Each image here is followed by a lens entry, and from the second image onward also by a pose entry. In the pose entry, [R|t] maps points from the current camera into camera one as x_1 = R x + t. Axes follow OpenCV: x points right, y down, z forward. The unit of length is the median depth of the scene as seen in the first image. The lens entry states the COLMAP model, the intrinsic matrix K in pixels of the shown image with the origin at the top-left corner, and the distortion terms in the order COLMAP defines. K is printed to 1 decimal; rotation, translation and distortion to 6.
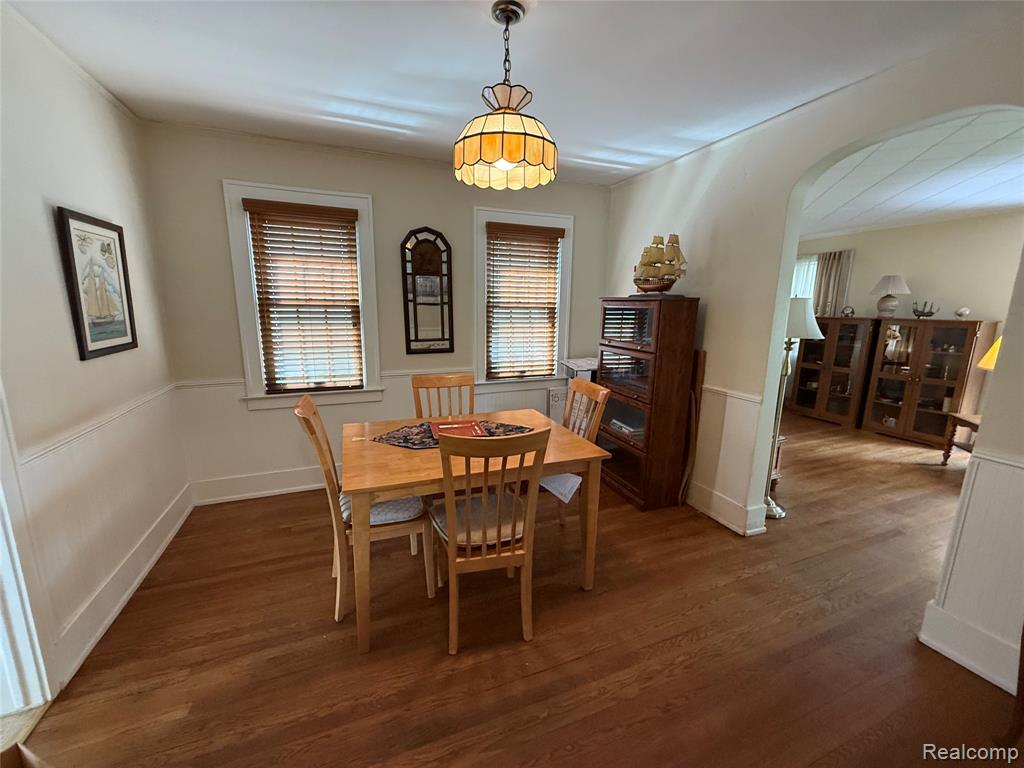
lens RADIAL K [[411.5, 0, 507.6], [0, 411.5, 380.7], [0, 0, 1]] dist [-0.000976, -0.000203]
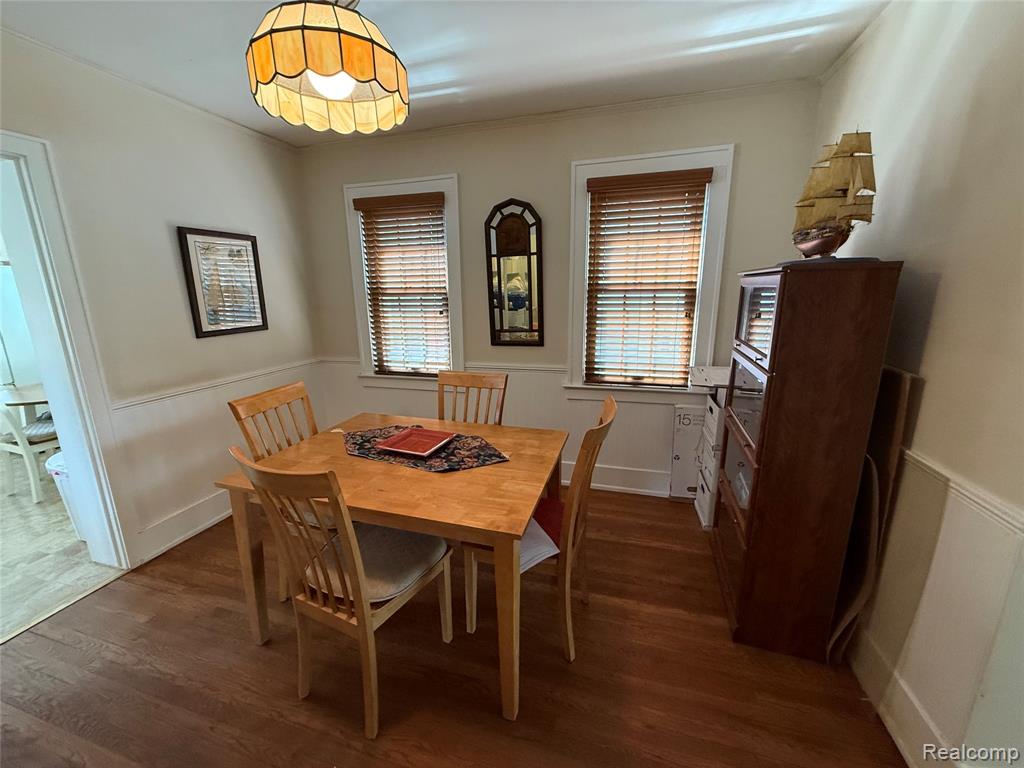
lens RADIAL K [[411.5, 0, 507.6], [0, 411.5, 380.7], [0, 0, 1]] dist [-0.000976, -0.000203]
pose [[0.780767, 0.110479, -0.614978, 0.374152], [-0.088825, 0.993873, 0.065776, -0.053274], [0.618477, 0.003270, 0.785796, 0.329094]]
